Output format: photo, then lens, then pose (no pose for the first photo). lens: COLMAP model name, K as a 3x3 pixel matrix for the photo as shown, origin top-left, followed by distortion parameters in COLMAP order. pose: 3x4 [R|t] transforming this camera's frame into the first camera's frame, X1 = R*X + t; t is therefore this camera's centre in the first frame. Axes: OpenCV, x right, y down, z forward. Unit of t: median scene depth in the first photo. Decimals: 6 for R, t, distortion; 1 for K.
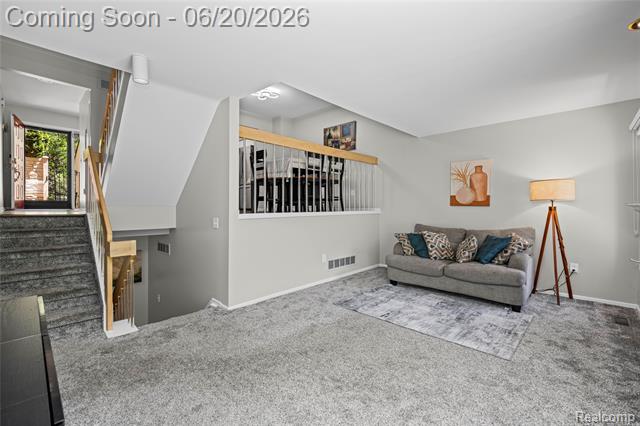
lens RADIAL K [[281.3, 0, 318.5], [0, 281.3, 205.6], [0, 0, 1]] dist [0.000413, -0.000093]
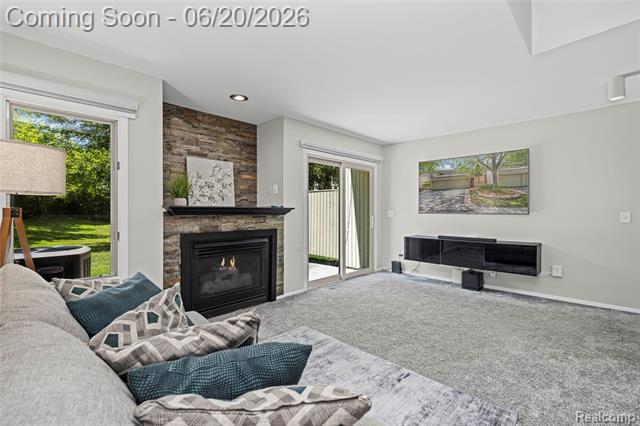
lens RADIAL K [[290.2, 0, 317.6], [0, 290.2, 208.0], [0, 0, 1]] dist [0.002306, 0.000078]
pose [[-0.999975, -0.000458, 0.007099, 0.384673], [-0.000509, 0.999974, -0.007162, 0.007490], [-0.007096, -0.007165, -0.999949, 1.495896]]
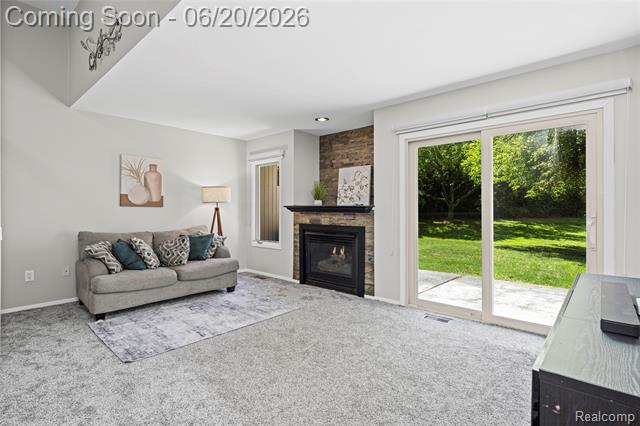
lens RADIAL K [[316.1, 0, 318.5], [0, 316.1, 207.6], [0, 0, 1]] dist [0.000245, -0.000125]
pose [[-0.025247, 0.005684, 0.999665, -0.649451], [-0.001430, 0.999983, -0.005722, 0.012406], [-0.999680, -0.001574, -0.025239, 0.602093]]
